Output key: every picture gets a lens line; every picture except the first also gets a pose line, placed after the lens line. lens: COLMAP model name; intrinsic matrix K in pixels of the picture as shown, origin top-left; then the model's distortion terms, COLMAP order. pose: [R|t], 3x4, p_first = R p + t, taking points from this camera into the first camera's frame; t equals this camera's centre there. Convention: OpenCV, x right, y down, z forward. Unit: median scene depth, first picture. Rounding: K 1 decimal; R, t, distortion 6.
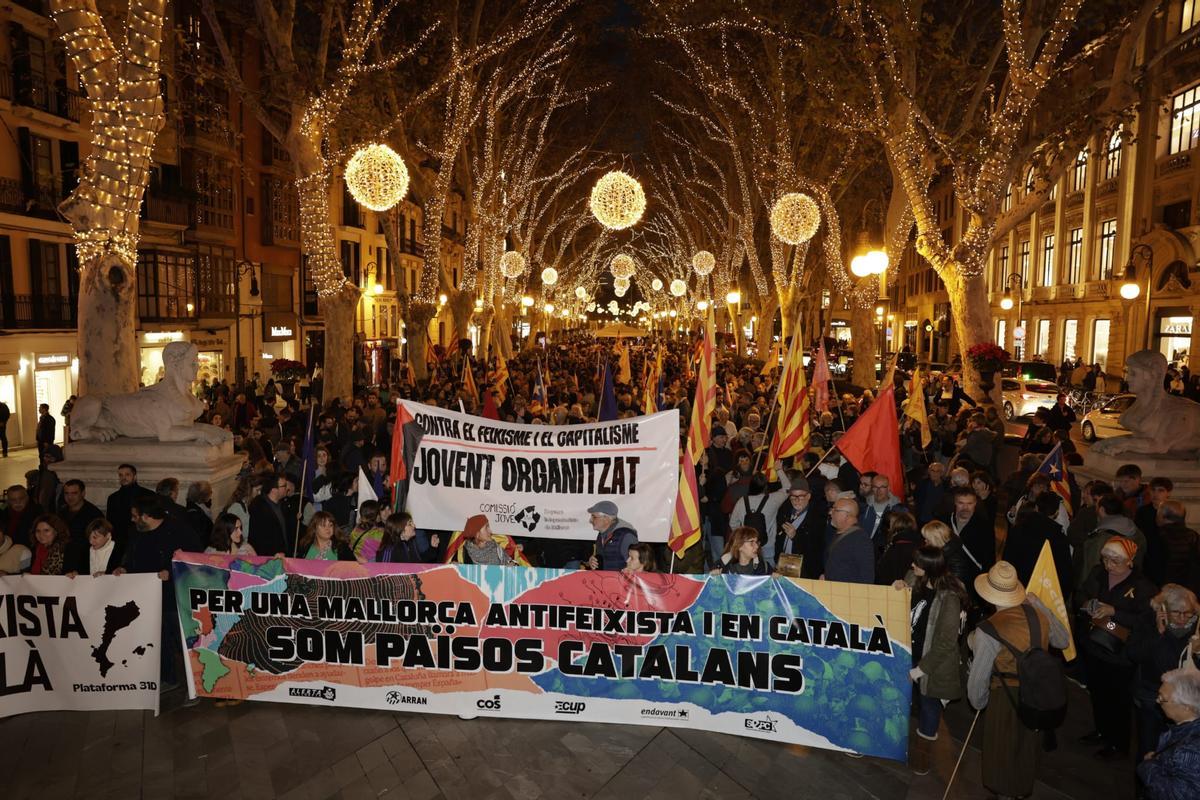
lens RADIAL K [[970.0, 0, 623.5], [0, 970.0, 363.4], [0, 0, 1]] dist [-0.060532, 0.174489]
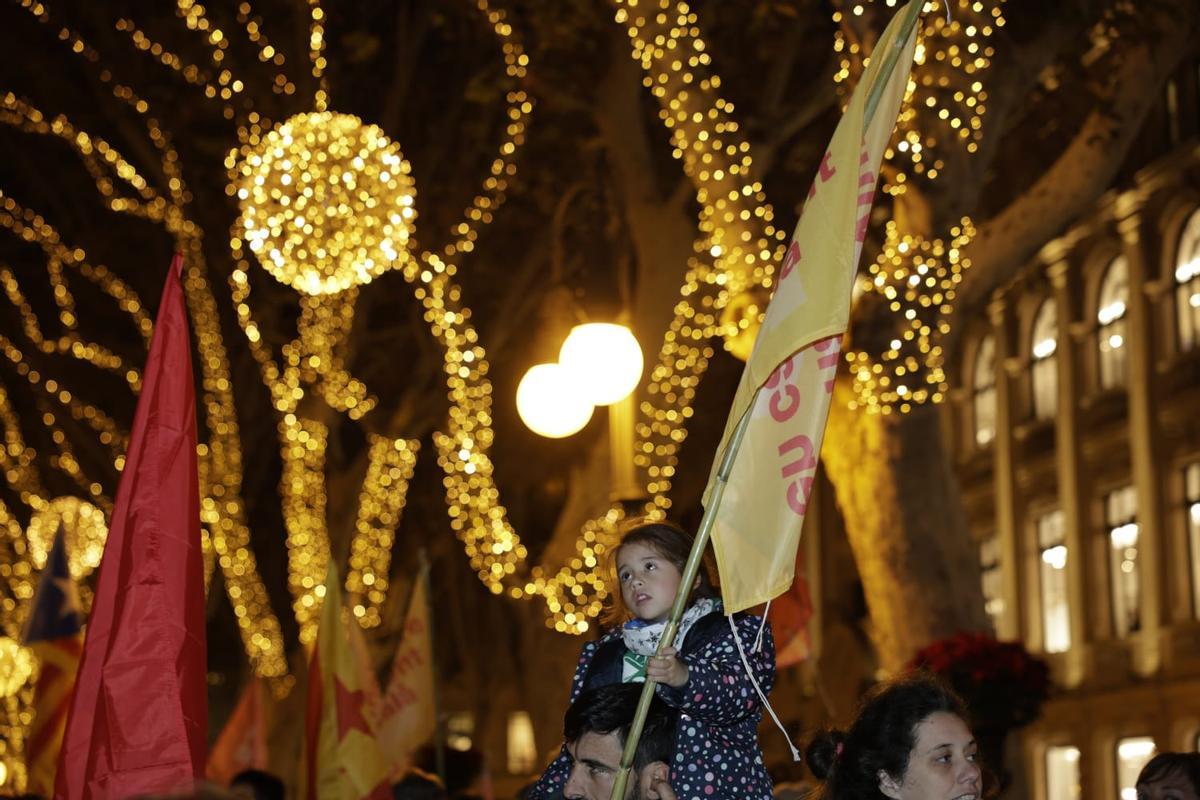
lens RADIAL K [[2409.7, 0, 600.0], [0, 2409.7, 400.0], [0, 0, 1]] dist [0.416224, 0.019954]
pose [[0.966241, 0.034660, 0.255296, 0.073821], [0.029086, 0.969900, -0.241760, 0.091397], [-0.255991, 0.241024, 0.936150, 0.315122]]
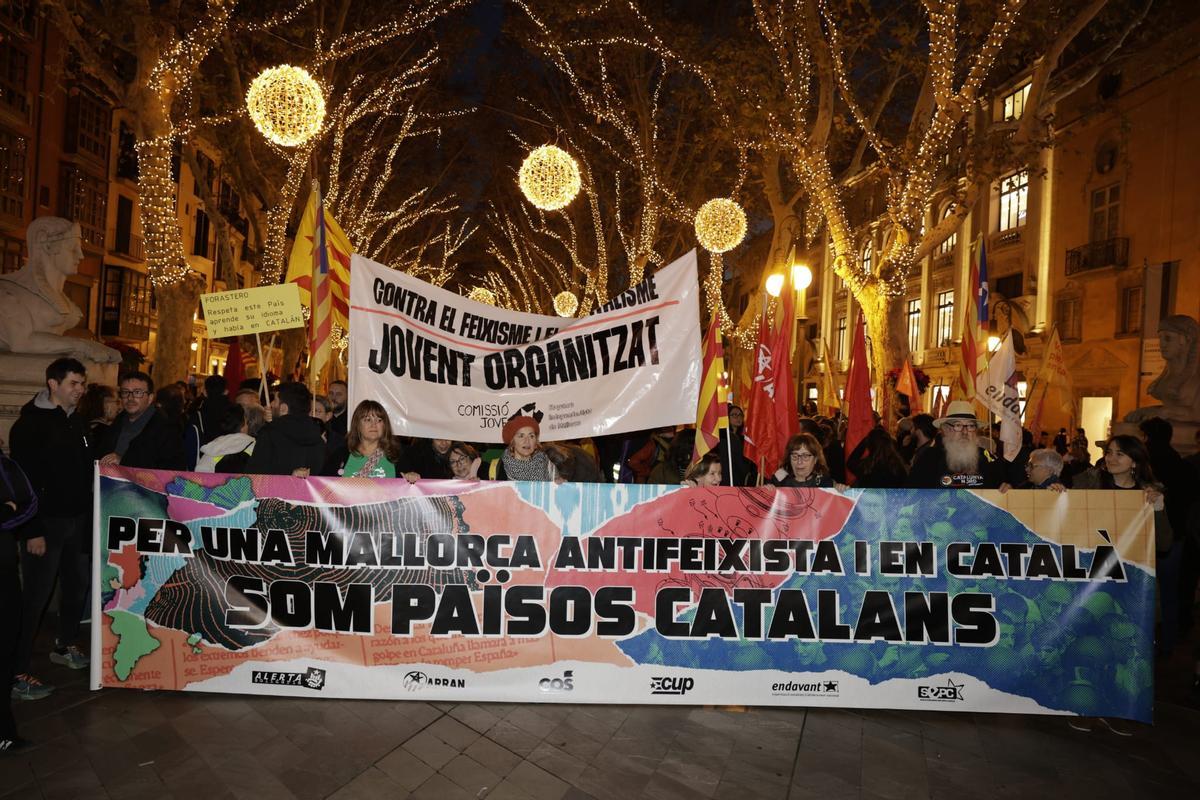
lens RADIAL K [[970.8, 0, 624.4], [0, 970.8, 365.1], [0, 0, 1]] dist [-0.057862, 0.167719]
pose [[0.973744, 0.051002, 0.221861, -0.119764], [-0.028927, 0.994401, -0.101636, 0.087319], [-0.225803, 0.092549, 0.969767, 0.124077]]
